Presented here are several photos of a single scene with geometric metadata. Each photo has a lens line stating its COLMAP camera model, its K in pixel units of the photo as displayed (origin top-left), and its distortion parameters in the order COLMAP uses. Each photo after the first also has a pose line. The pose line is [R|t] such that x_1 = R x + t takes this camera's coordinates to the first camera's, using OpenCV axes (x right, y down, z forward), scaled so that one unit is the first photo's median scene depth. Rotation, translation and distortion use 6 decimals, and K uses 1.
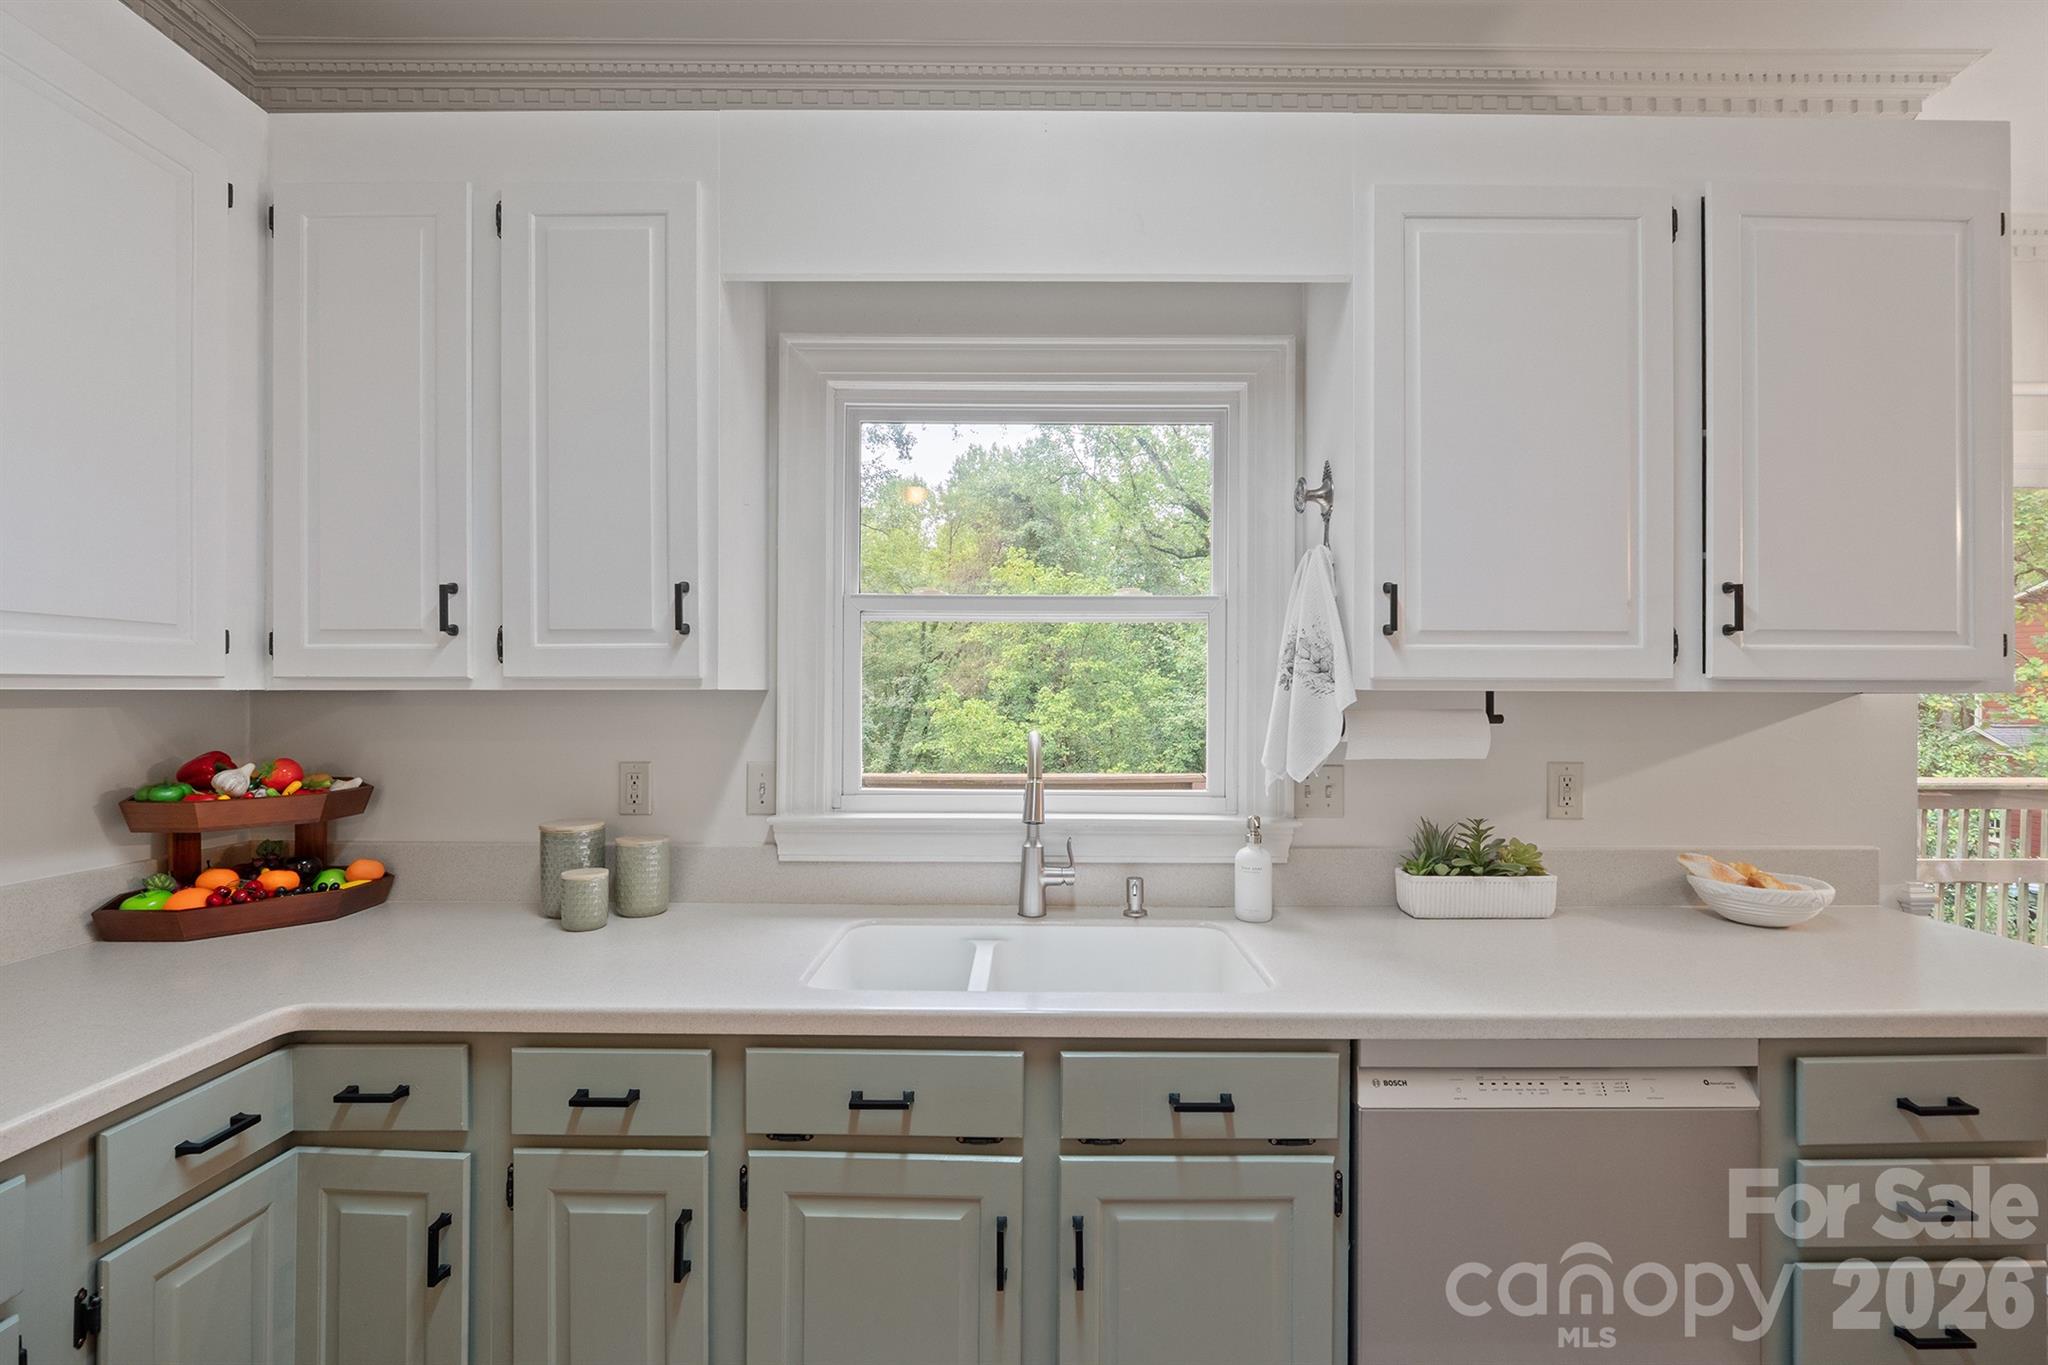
lens RADIAL K [[862.1, 0, 1034.6], [0, 862.1, 694.4], [0, 0, 1]] dist [-0.005487, -0.000627]
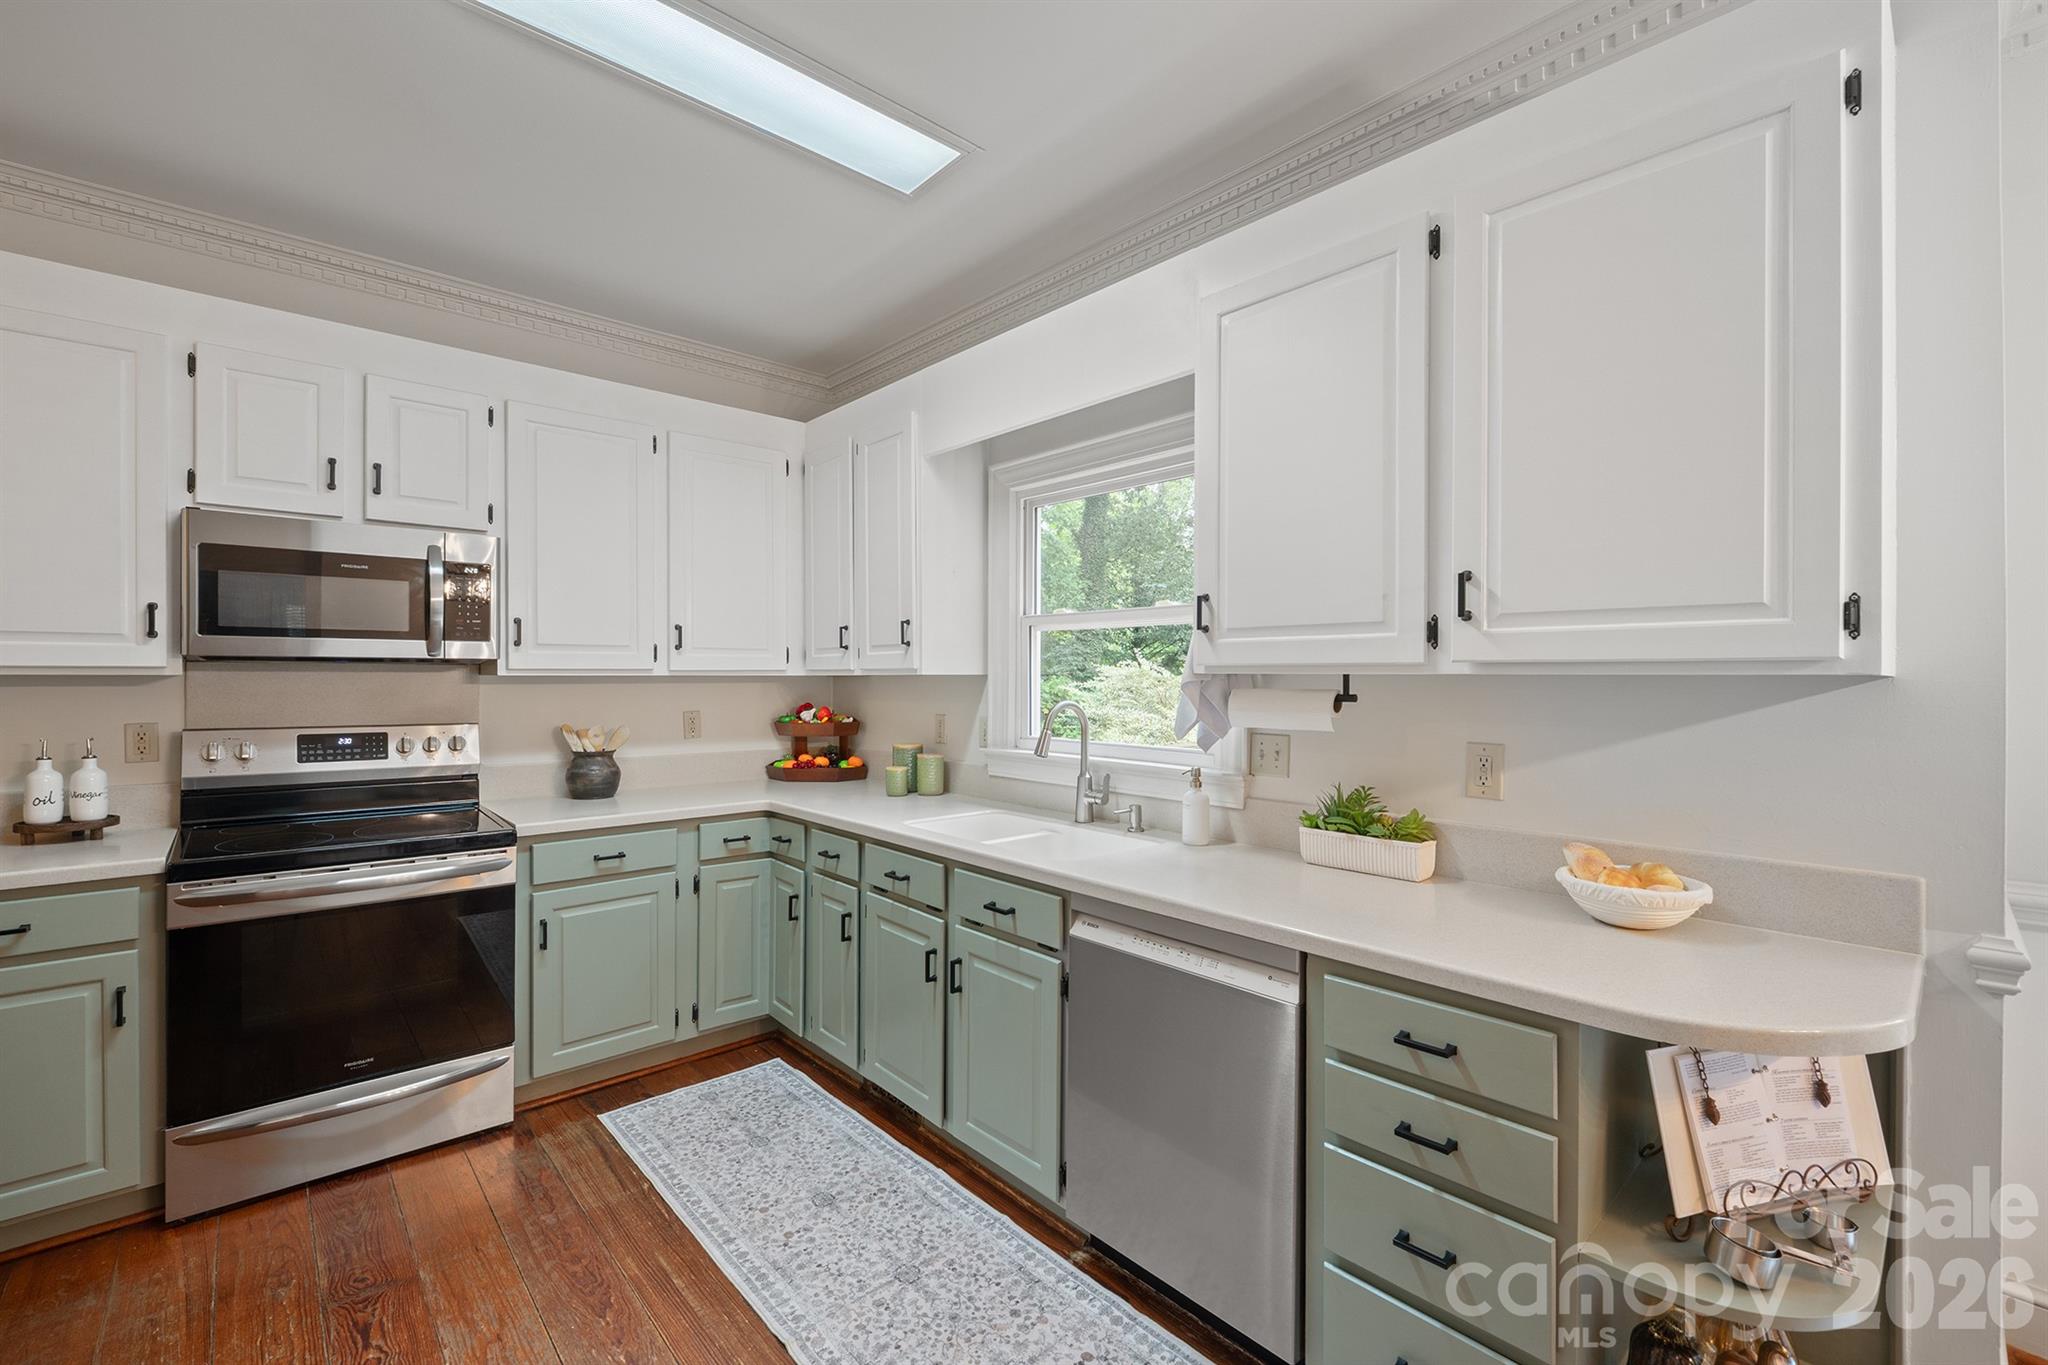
lens RADIAL K [[862.1, 0, 1021.8], [0, 862.1, 681.2], [0, 0, 1]] dist [-0.005487, -0.000627]
pose [[0.670392, 0.003207, -0.742000, 1.173055], [-0.002017, 0.999995, 0.002500, 0.003915], [0.742004, -0.000180, 0.670395, -0.112298]]
